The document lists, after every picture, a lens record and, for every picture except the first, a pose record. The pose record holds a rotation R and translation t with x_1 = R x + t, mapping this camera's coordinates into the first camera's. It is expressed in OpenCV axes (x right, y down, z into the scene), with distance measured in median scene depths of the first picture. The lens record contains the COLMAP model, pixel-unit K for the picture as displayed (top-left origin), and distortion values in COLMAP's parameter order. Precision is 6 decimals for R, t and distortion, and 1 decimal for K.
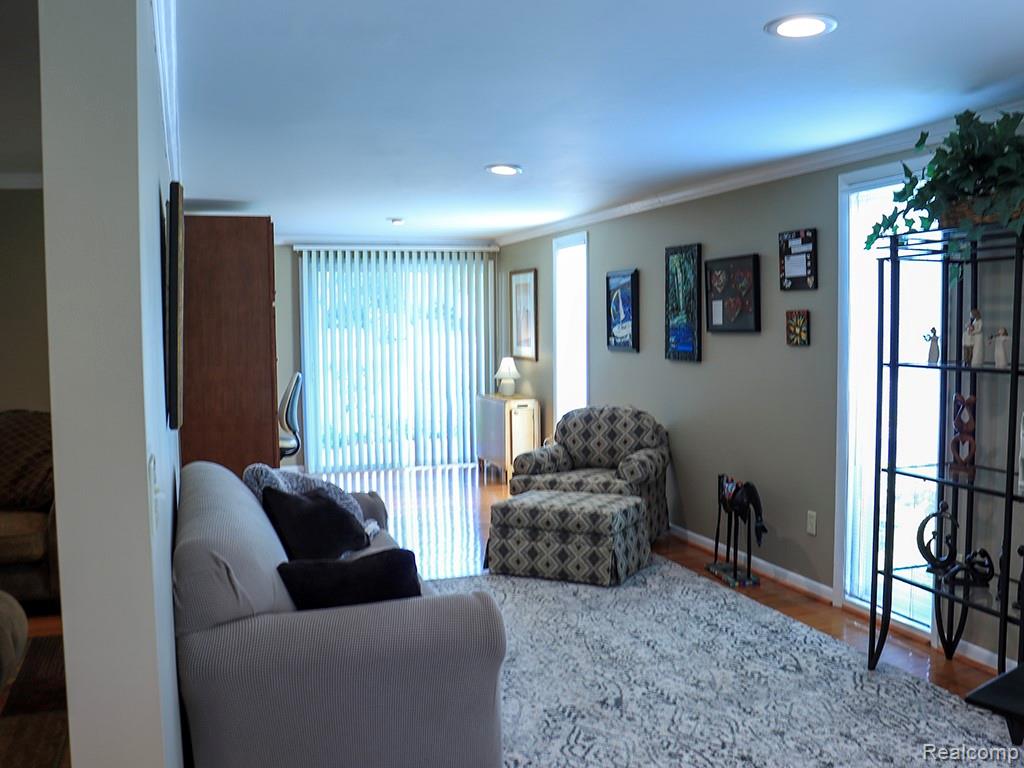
lens RADIAL K [[977.6, 0, 512.3], [0, 977.6, 397.8], [0, 0, 1]] dist [-0.181102, 0.148901]
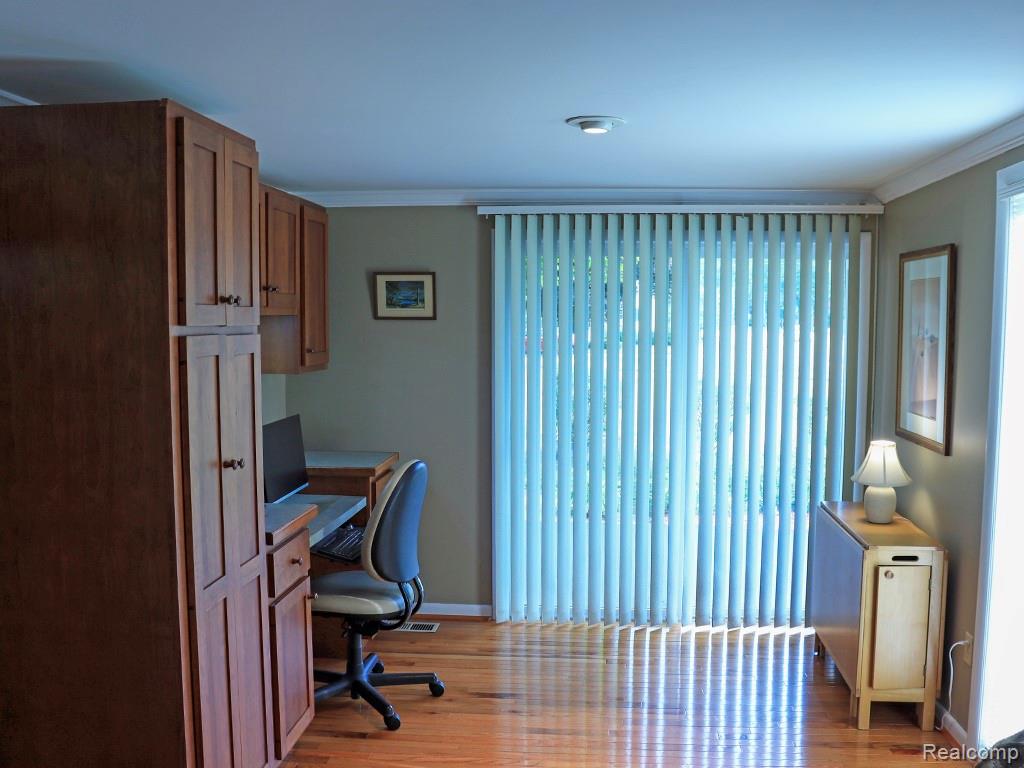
lens RADIAL K [[977.6, 0, 512.3], [0, 977.6, 397.8], [0, 0, 1]] dist [-0.181102, 0.148901]
pose [[0.908347, 0.047953, -0.415458, 0.022099], [-0.044836, 0.998845, 0.017262, -0.059719], [0.415806, 0.002948, 0.909449, 0.508821]]
